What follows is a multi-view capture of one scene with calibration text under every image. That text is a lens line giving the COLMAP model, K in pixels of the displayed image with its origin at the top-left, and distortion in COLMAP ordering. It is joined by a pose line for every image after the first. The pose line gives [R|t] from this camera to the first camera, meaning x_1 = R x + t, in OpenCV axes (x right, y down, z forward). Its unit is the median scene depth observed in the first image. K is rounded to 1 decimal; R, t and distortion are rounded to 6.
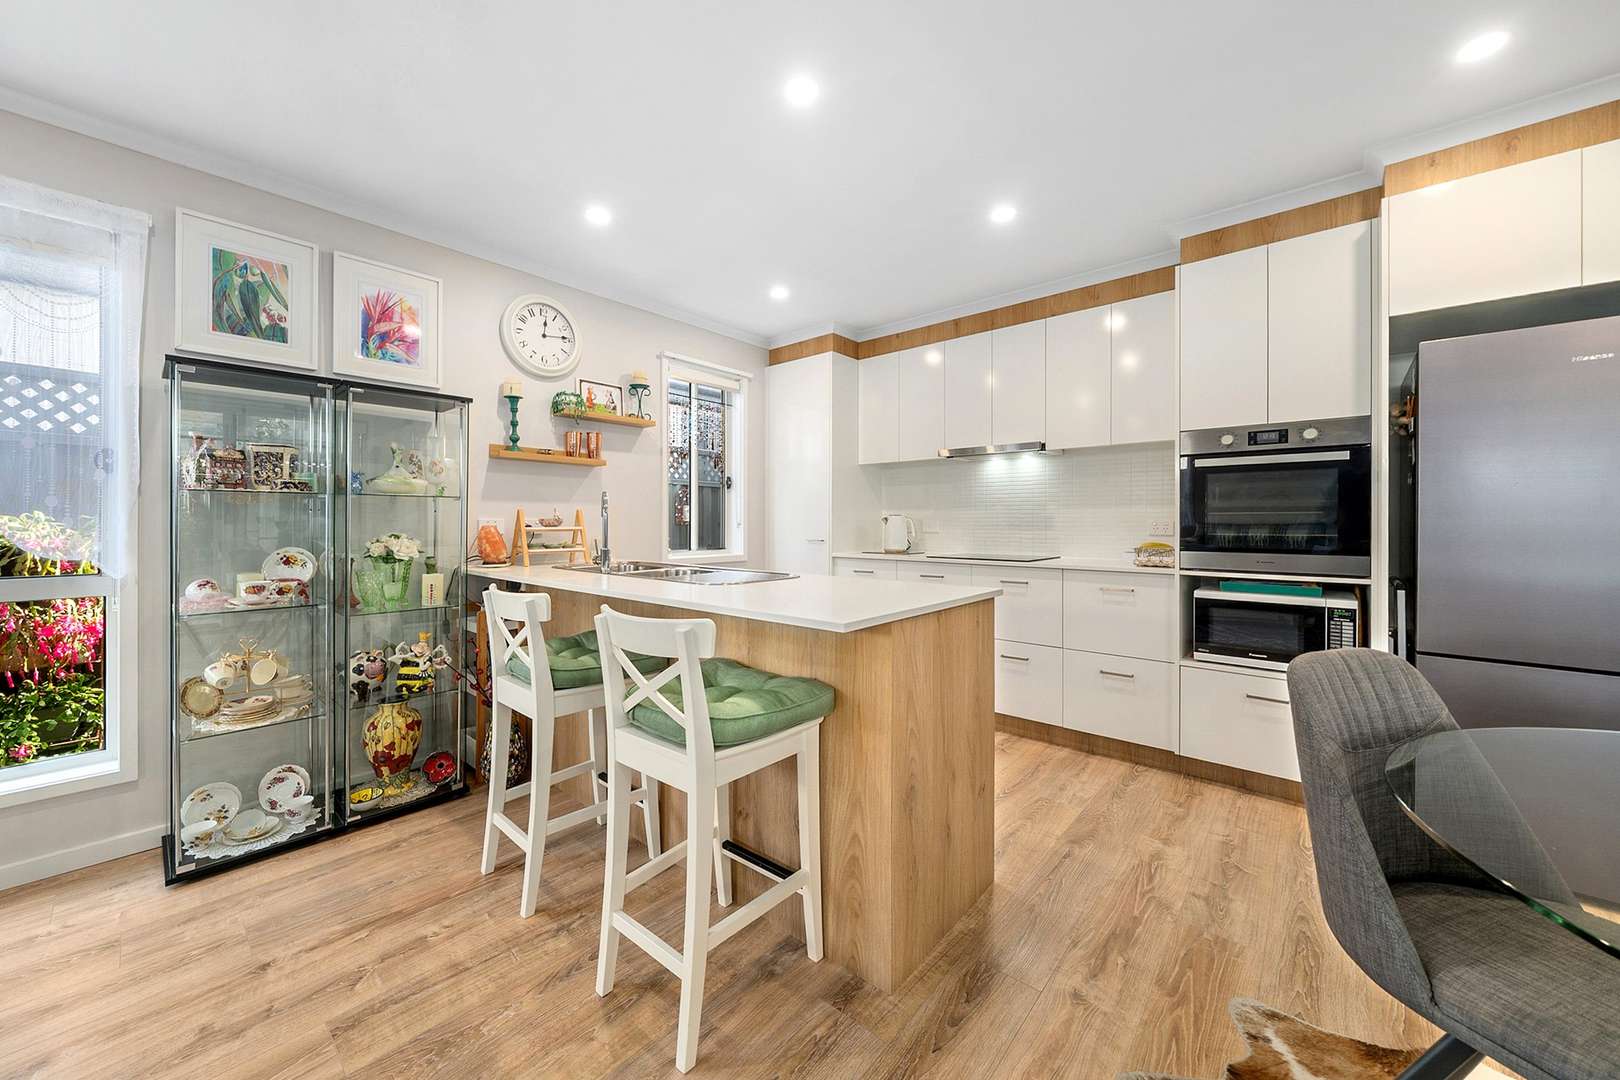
lens RADIAL K [[589.1, 0, 807.6], [0, 589.1, 520.2], [0, 0, 1]] dist [-0.009199, -0.000026]
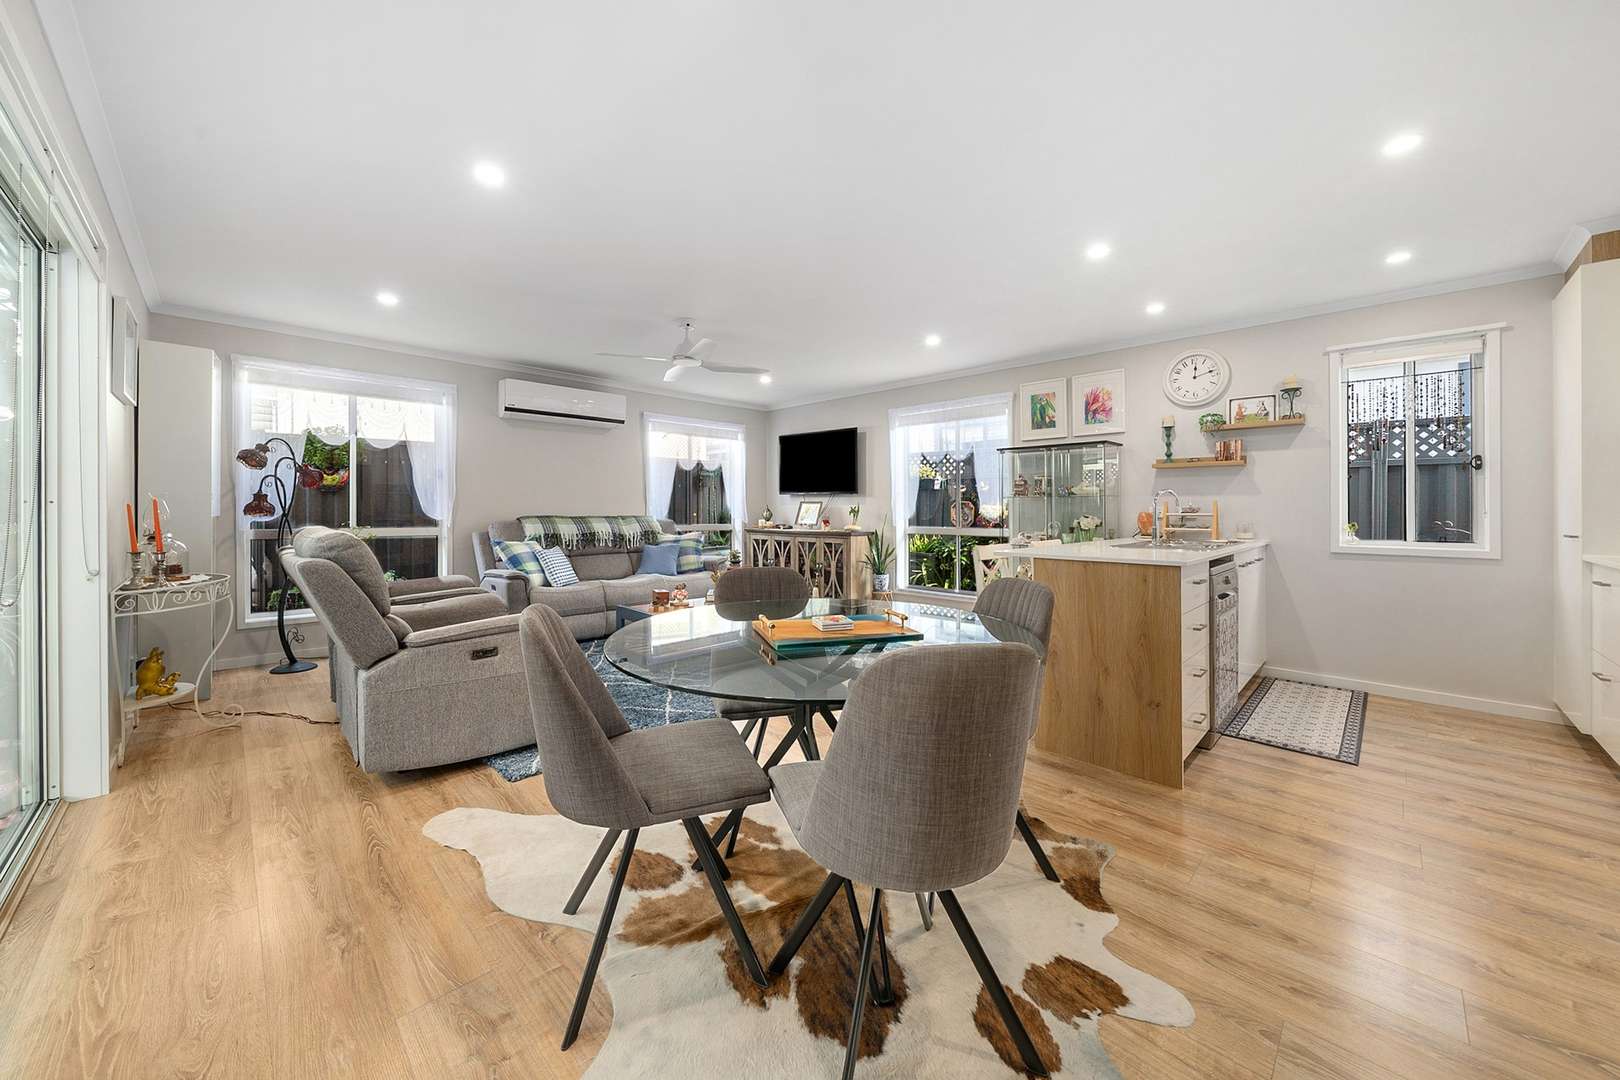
lens RADIAL K [[584.9, 0, 807.1], [0, 584.9, 508.1], [0, 0, 1]] dist [-0.000004, -0.000004]
pose [[-0.064908, -0.001536, -0.997890, 1.054494], [0.002004, 0.999997, -0.001670, -0.000845], [0.997889, -0.002108, -0.064905, 0.170966]]
